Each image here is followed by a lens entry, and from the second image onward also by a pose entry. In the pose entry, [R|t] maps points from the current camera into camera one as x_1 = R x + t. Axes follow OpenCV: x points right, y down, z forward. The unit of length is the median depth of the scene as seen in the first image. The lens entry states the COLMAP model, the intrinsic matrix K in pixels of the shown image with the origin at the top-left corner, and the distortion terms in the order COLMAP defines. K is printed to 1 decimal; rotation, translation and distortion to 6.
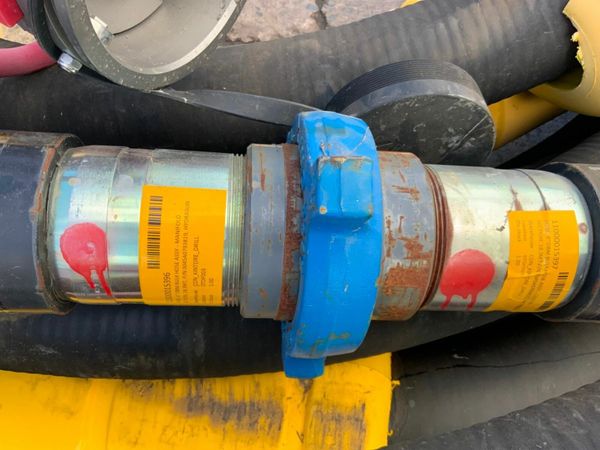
lens RADIAL K [[504.1, 0, 295.1], [0, 504.1, 228.2], [0, 0, 1]] dist [0.052249, -0.090102]
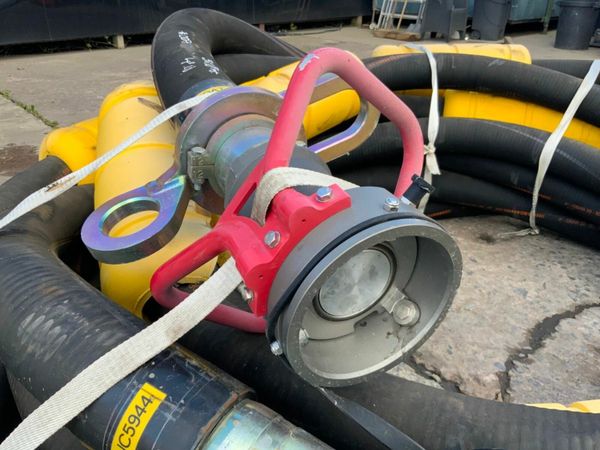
lens RADIAL K [[504.1, 0, 301.0], [0, 504.1, 227.2], [0, 0, 1]] dist [0.052249, -0.090102]
pose [[0.855694, 0.293282, -0.426349, 0.136834], [-0.476768, 0.767135, -0.429182, 0.009307], [0.201196, 0.570518, 0.796260, -0.344385]]
